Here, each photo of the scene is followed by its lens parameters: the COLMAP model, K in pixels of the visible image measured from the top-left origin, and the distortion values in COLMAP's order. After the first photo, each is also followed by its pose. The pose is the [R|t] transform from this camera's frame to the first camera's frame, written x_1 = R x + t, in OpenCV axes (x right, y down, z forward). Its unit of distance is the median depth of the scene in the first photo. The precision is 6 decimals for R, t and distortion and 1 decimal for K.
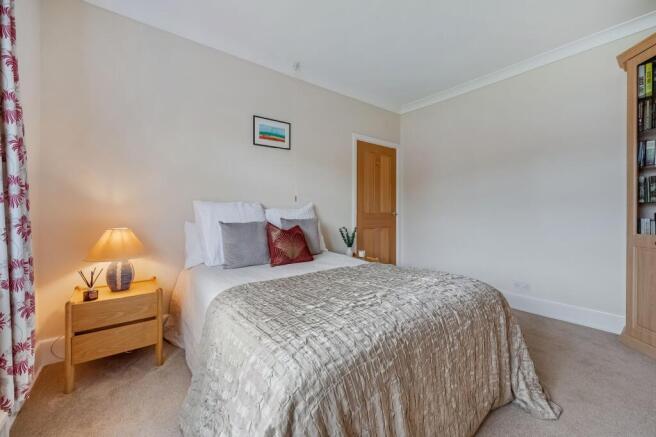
lens RADIAL K [[260.5, 0, 328.3], [0, 260.5, 216.3], [0, 0, 1]] dist [-0.001525, -0.000042]
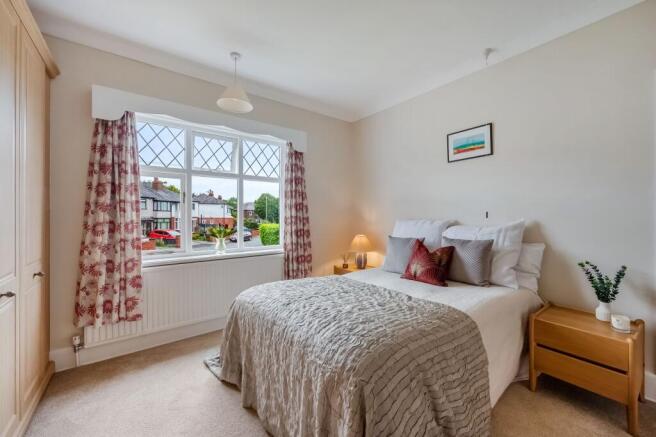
lens RADIAL K [[260.5, 0, 328.3], [0, 260.5, 216.3], [0, 0, 1]] dist [-0.001525, -0.000042]
pose [[-0.002075, 0.000654, -0.999998, 0.727567], [-0.024170, 0.999708, 0.000704, -0.053431], [0.999706, 0.024172, -0.002058, 0.530345]]
